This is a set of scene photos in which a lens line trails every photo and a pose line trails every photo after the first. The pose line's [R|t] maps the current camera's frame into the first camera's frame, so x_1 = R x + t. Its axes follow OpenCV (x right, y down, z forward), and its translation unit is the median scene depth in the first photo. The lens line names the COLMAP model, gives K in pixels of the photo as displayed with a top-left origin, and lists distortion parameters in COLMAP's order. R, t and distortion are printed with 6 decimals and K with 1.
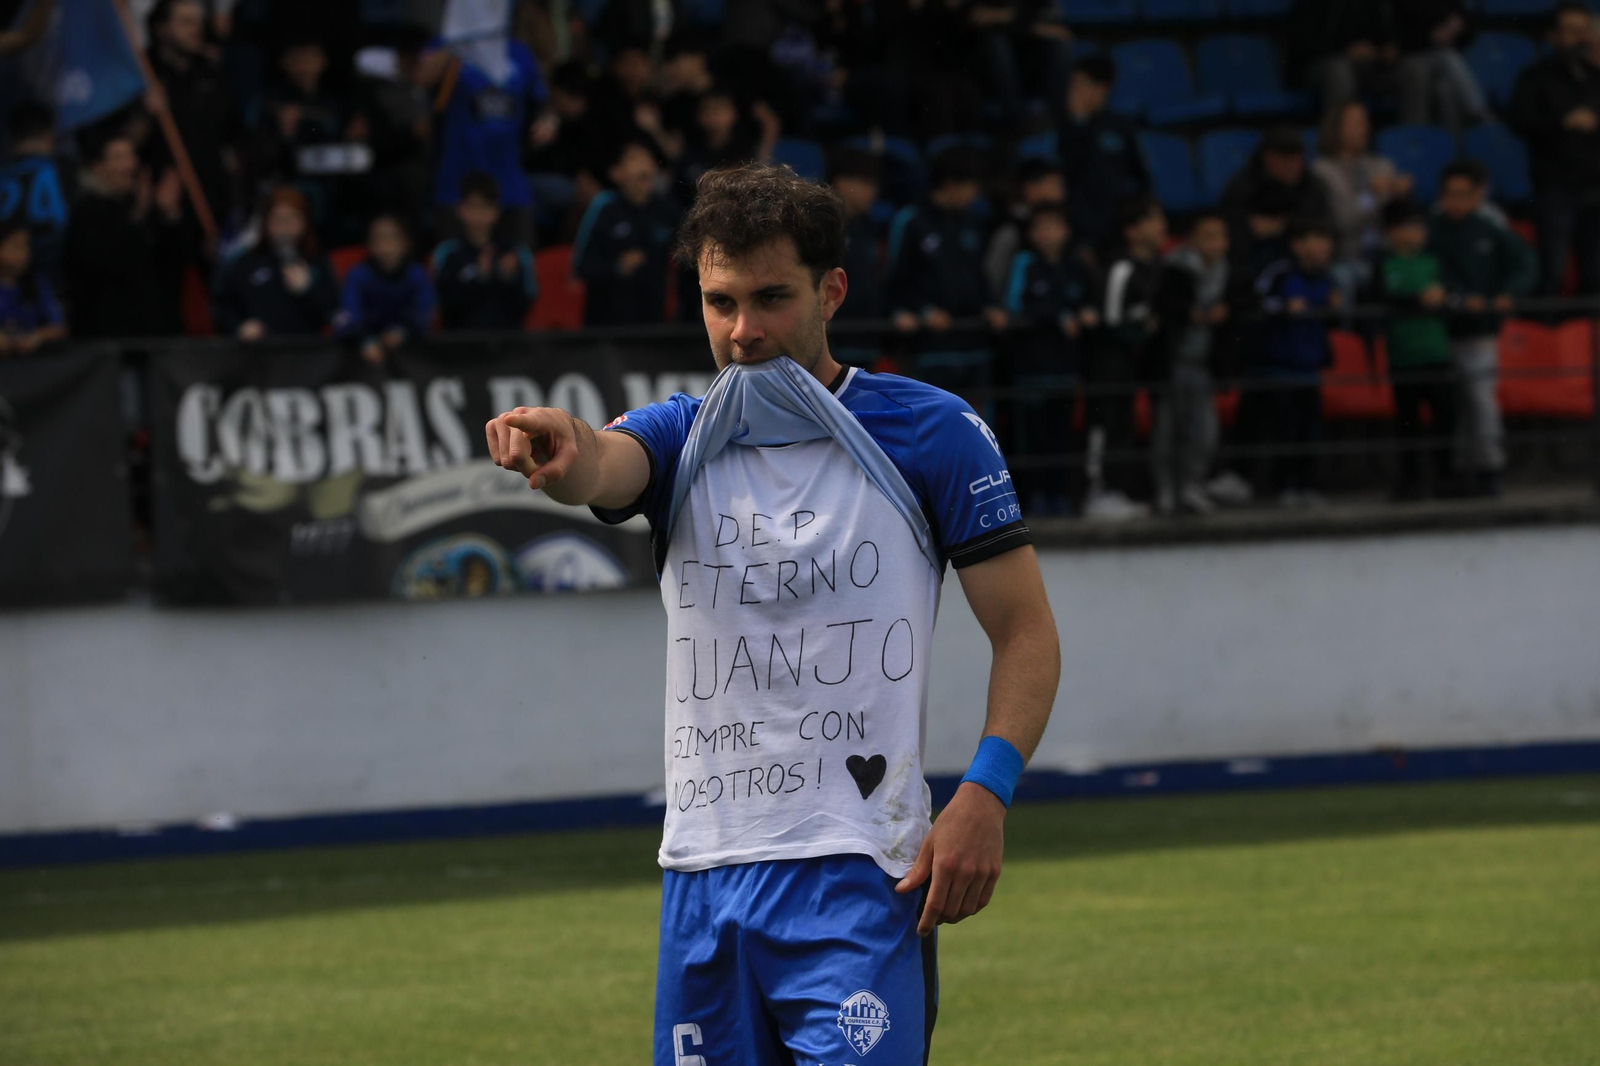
lens RADIAL K [[7574.1, 0, 791.8], [0, 7574.1, 526.8], [0, 0, 1]] dist [1.273573, 0.000000]
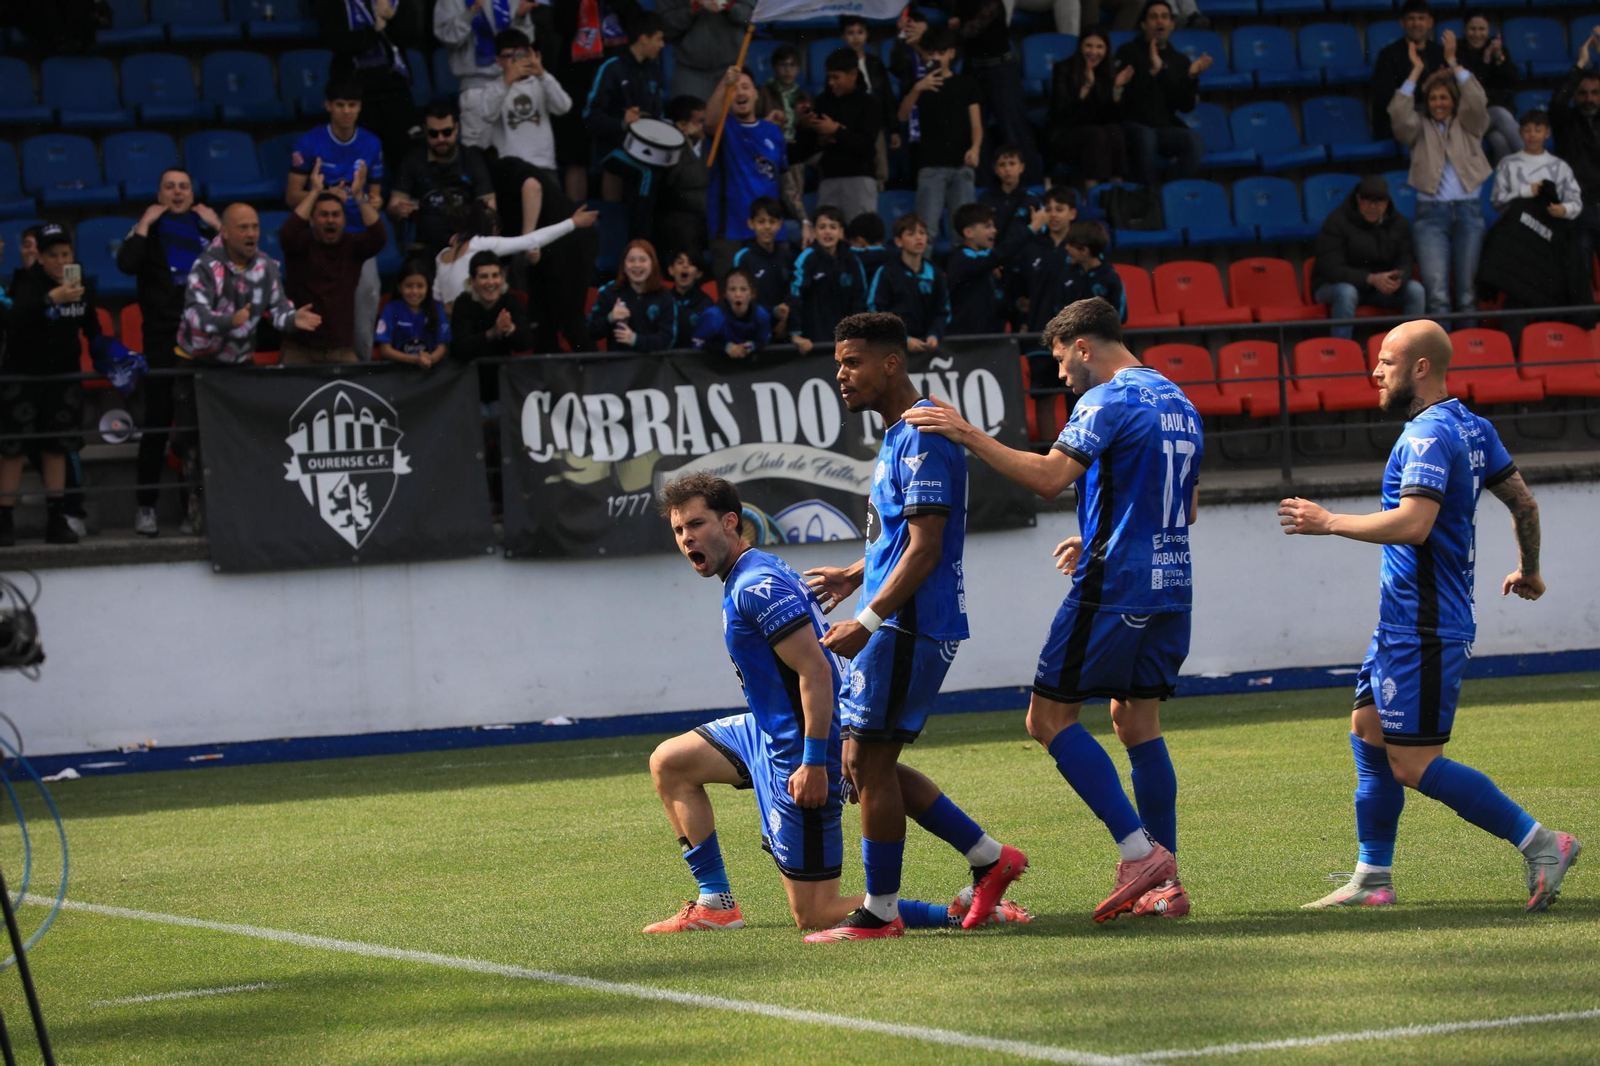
lens RADIAL K [[8417.9, 0, 799.9], [0, 8417.9, 525.6], [0, 0, 1]] dist [1.758131, 0.000000]
pose [[0.999709, -0.015931, -0.018140, -0.005971], [0.015906, 0.999872, -0.001522, 0.007742], [0.018162, 0.001233, 0.999834, -0.450802]]
